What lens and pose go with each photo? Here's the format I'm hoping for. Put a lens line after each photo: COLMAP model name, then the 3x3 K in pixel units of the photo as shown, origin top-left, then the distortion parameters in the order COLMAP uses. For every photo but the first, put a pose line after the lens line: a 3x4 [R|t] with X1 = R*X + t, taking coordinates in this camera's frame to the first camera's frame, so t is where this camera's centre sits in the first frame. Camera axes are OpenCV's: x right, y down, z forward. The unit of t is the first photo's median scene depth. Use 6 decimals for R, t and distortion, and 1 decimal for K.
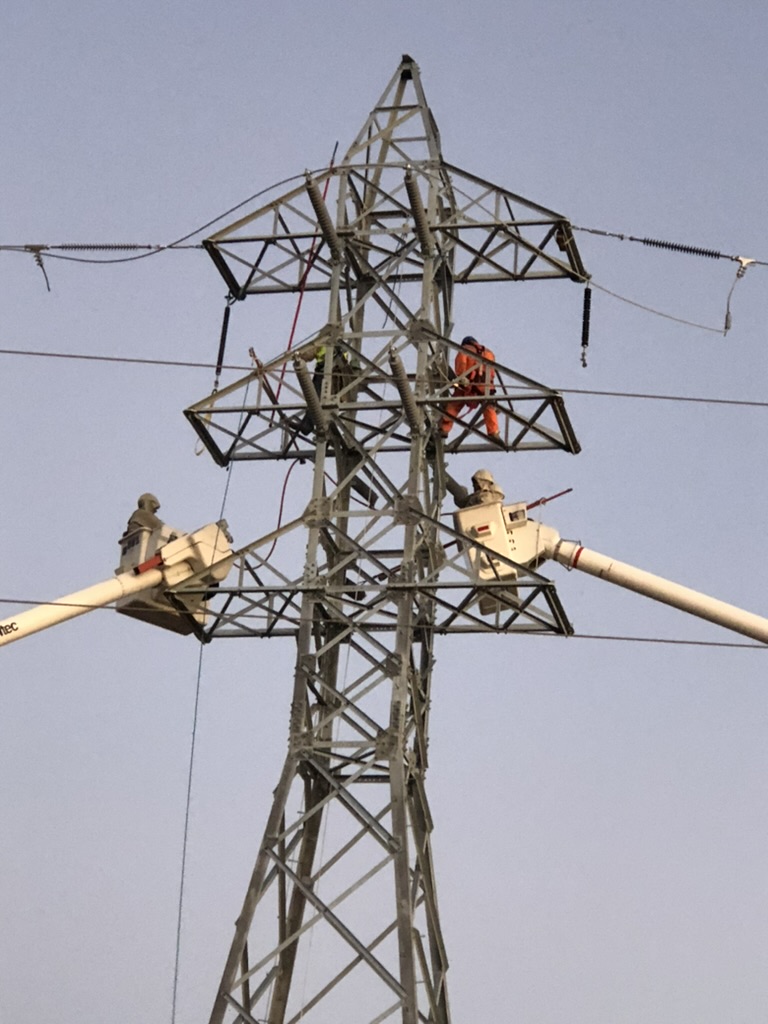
lens RADIAL K [[2622.2, 0, 384.0], [0, 2622.2, 512.0], [0, 0, 1]] dist [-0.414341, 4.729529]
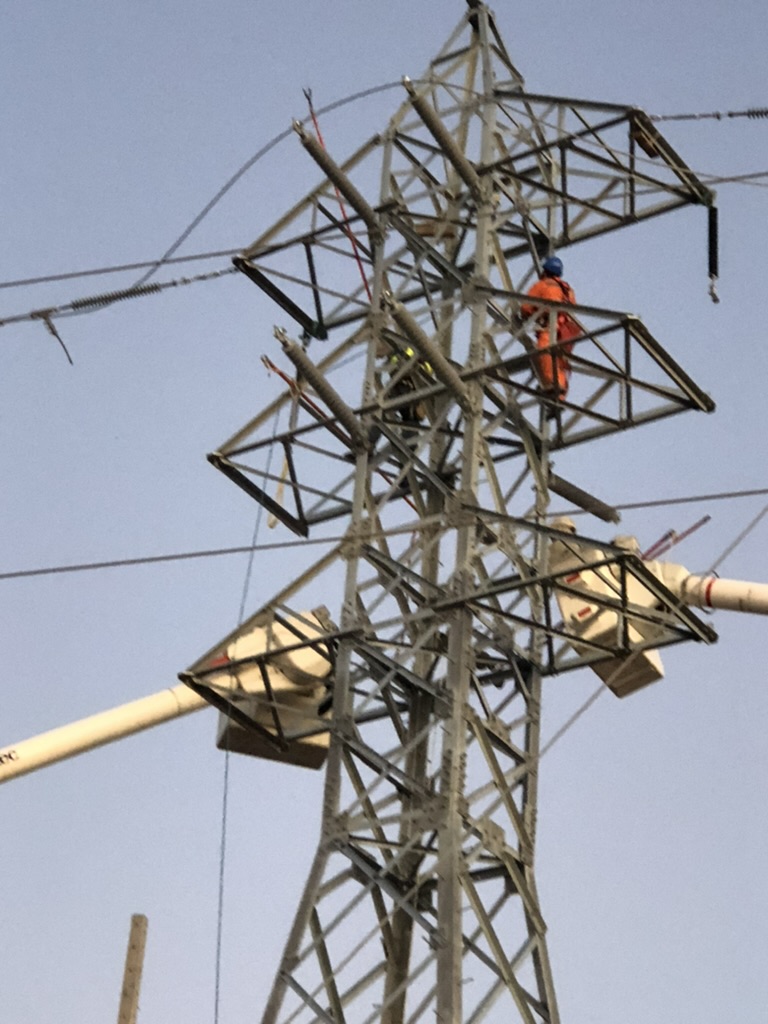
lens RADIAL K [[2622.2, 0, 384.0], [0, 2622.2, 512.0], [0, 0, 1]] dist [-0.414341, 4.729529]
pose [[0.935995, -0.191728, -0.295218, 0.199442], [0.134262, 0.969702, -0.204088, 0.143019], [0.325403, 0.151389, 0.933378, 0.293187]]
